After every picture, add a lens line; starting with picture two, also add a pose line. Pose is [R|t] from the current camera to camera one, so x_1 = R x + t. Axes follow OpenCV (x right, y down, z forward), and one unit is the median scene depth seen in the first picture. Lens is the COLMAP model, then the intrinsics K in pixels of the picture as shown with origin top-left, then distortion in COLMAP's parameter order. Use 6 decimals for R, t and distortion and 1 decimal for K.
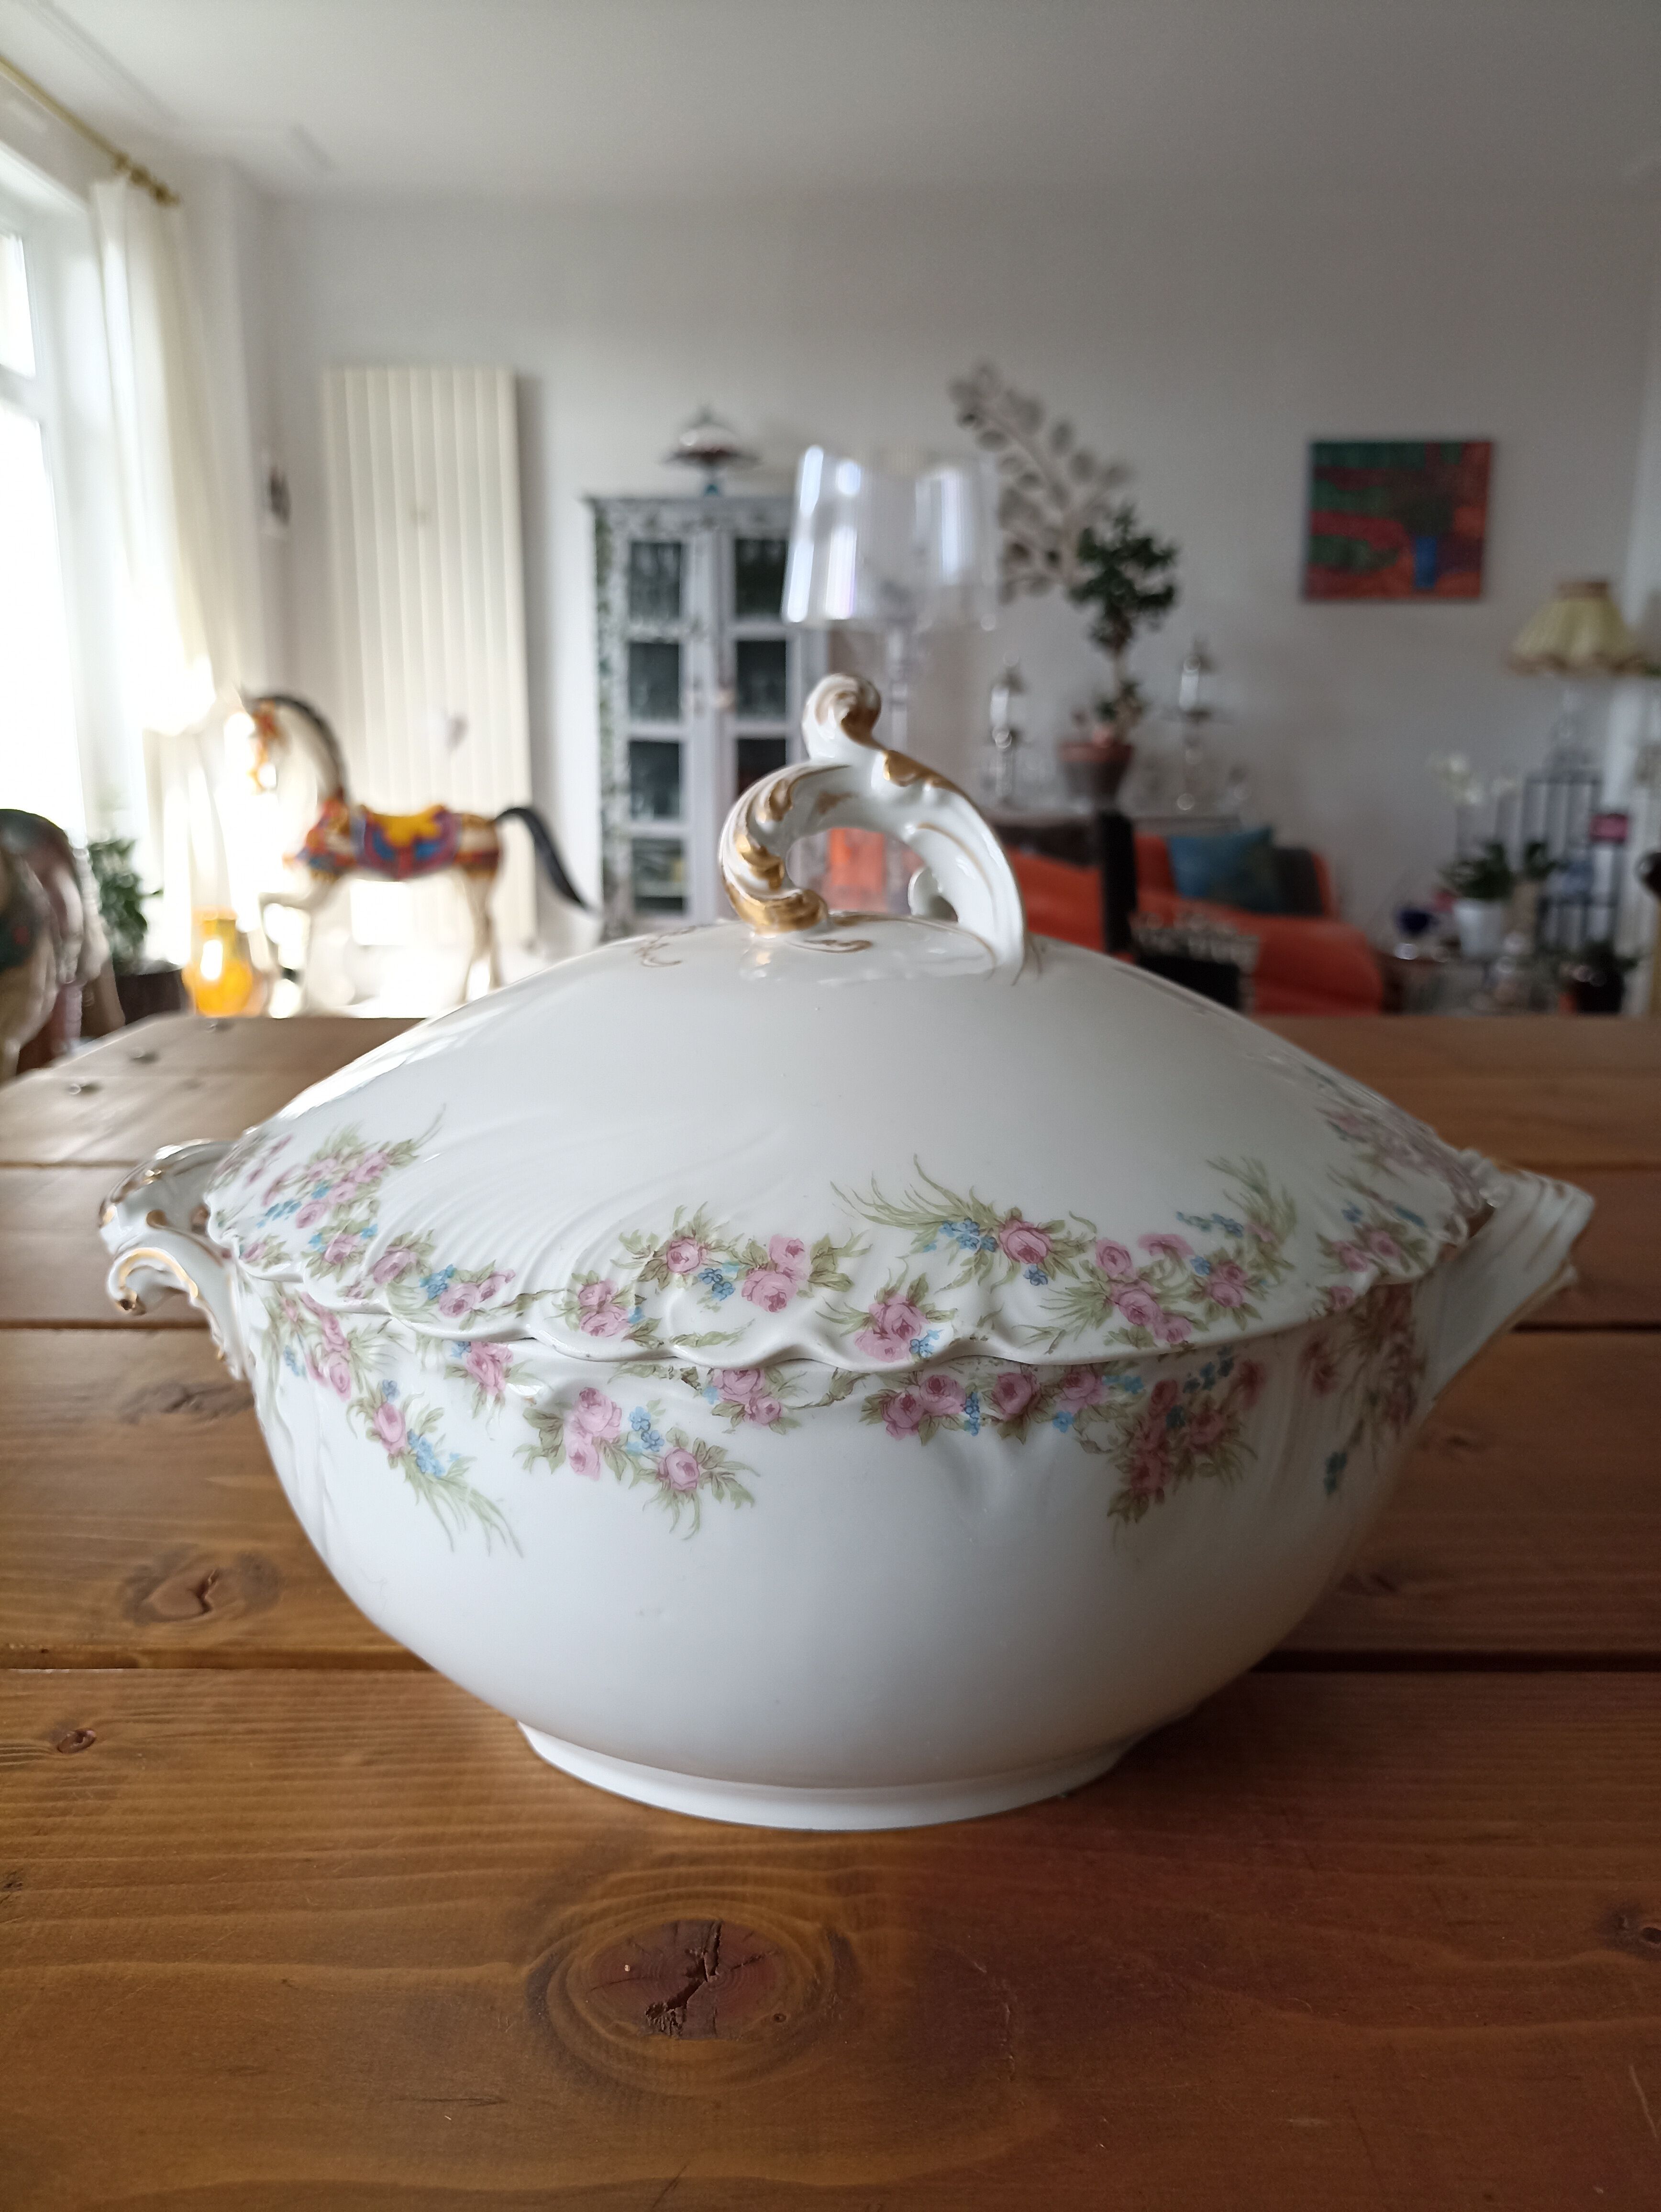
lens RADIAL K [[1863.3, 0, 817.9], [0, 1863.3, 1113.5], [0, 0, 1]] dist [-0.024692, 0.031452]
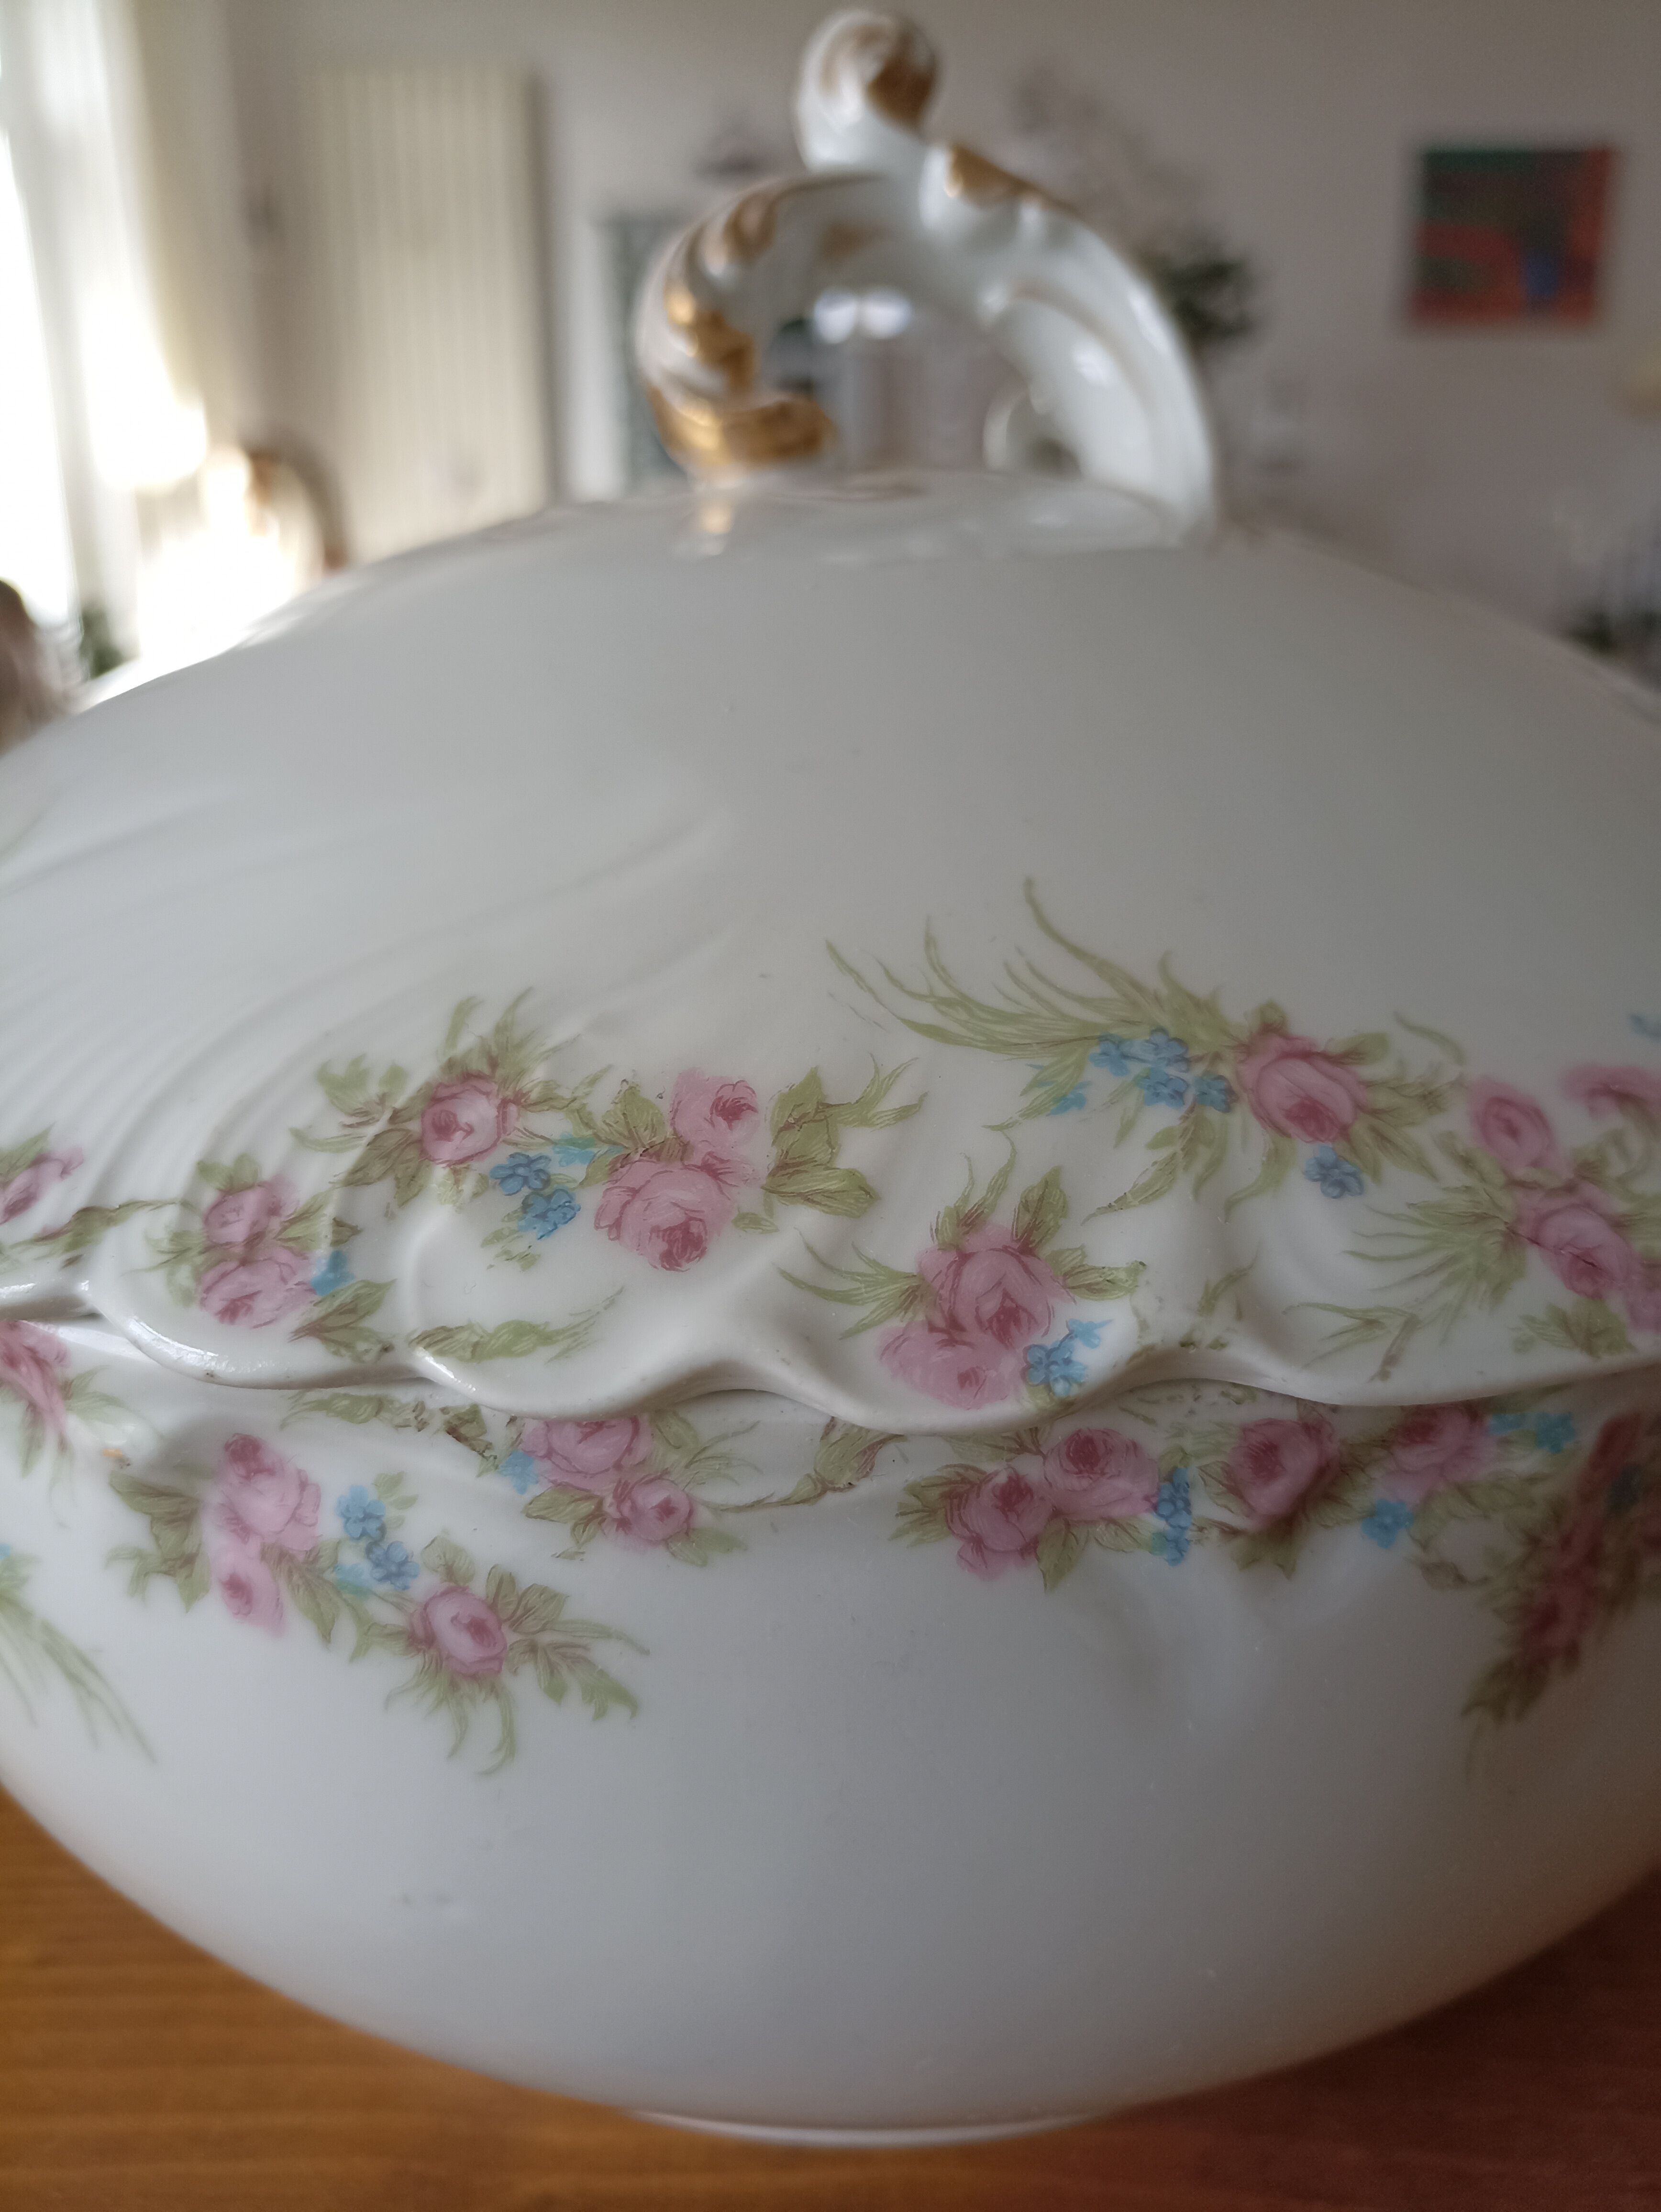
lens RADIAL K [[1863.3, 0, 826.8], [0, 1863.3, 1120.2], [0, 0, 1]] dist [-0.024692, 0.031452]
pose [[0.999825, 0.002508, -0.018560, 0.015063], [-0.000381, 0.993508, 0.113758, 0.029701], [0.018725, -0.113731, 0.993335, 0.590887]]
